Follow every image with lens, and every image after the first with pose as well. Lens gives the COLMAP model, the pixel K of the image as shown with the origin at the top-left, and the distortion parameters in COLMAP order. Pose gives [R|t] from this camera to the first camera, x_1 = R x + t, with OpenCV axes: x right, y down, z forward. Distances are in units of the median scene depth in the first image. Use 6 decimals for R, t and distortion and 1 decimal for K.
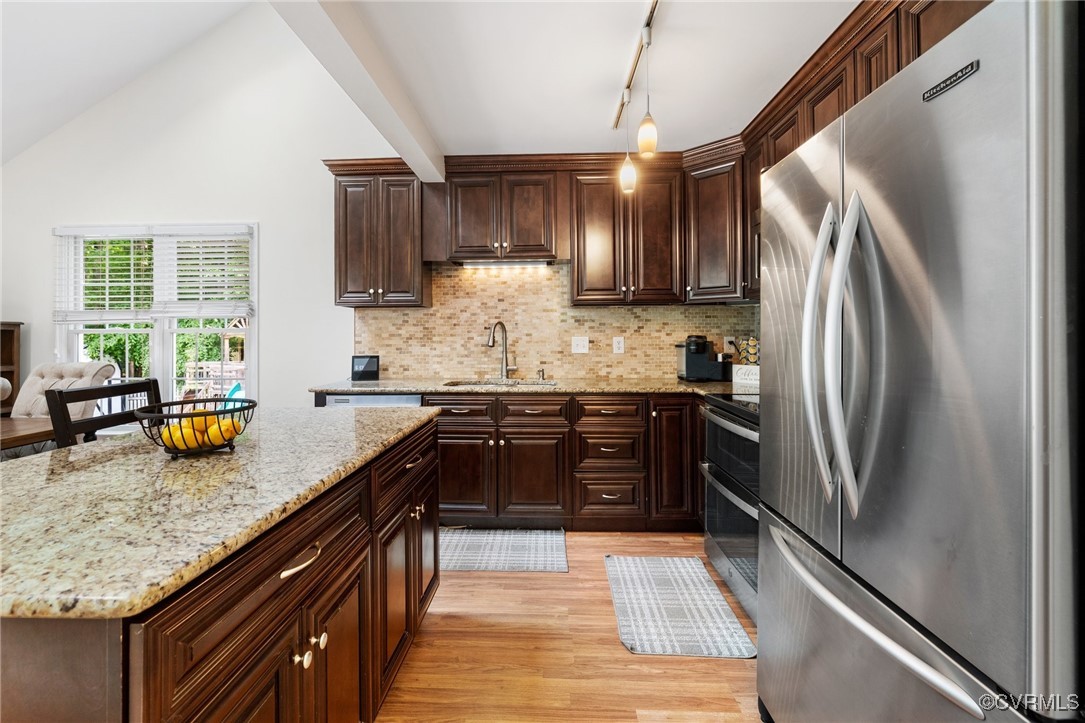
lens RADIAL K [[473.4, 0, 539.2], [0, 473.4, 331.0], [0, 0, 1]] dist [0.001789, 0.001993]
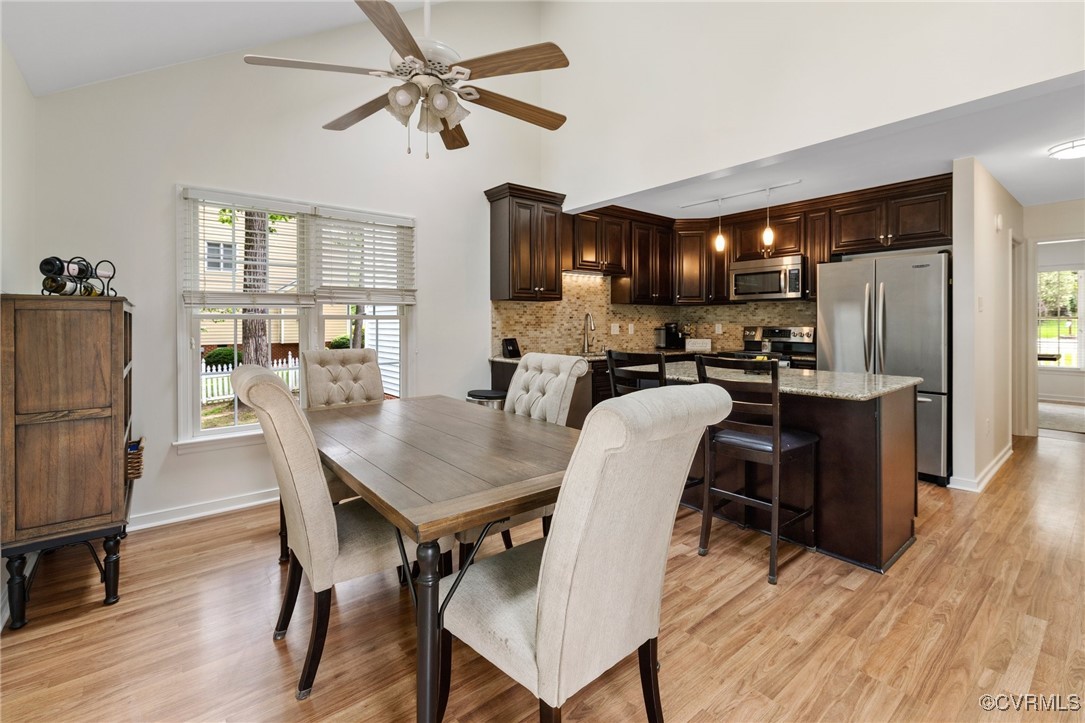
lens RADIAL K [[473.4, 0, 538.9], [0, 473.4, 324.2], [0, 0, 1]] dist [0.001789, 0.001993]
pose [[0.752739, 0.000669, 0.658319, -1.351968], [-0.005732, 0.999968, 0.005538, 0.008071], [-0.658295, -0.007942, 0.752718, -0.001674]]
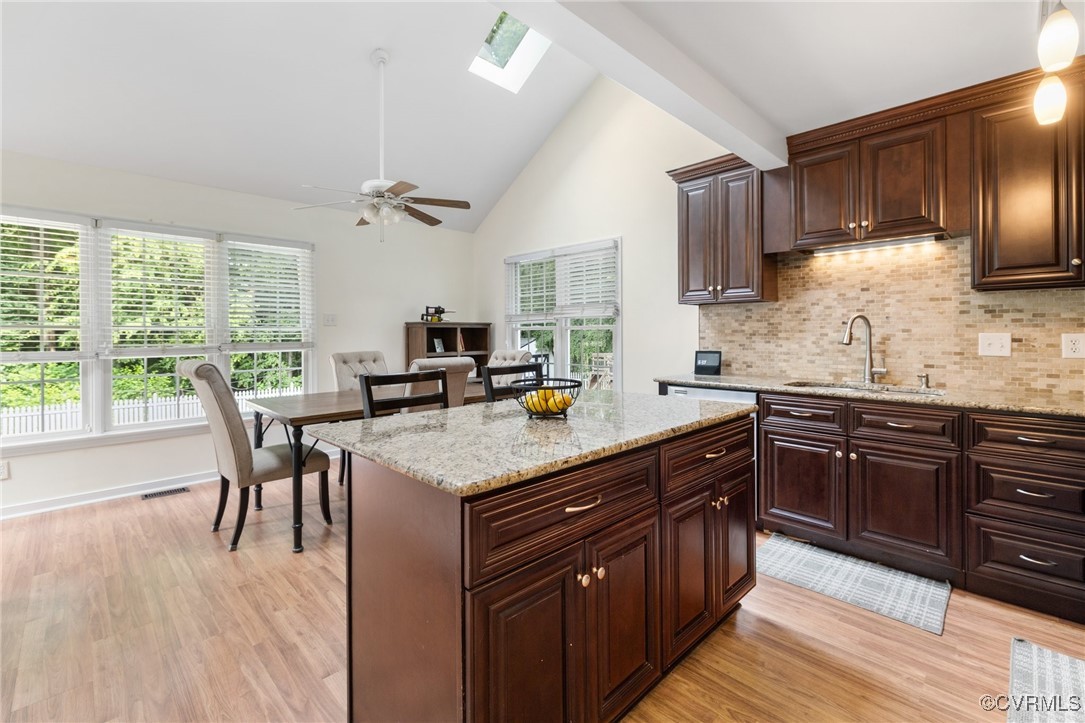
lens RADIAL K [[473.4, 0, 545.8], [0, 473.4, 334.2], [0, 0, 1]] dist [0.001789, 0.001993]
pose [[0.735576, 0.004087, -0.677429, 0.088354], [0.006525, 0.999893, 0.013118, -0.000482], [0.677410, -0.014070, 0.735471, -0.006136]]
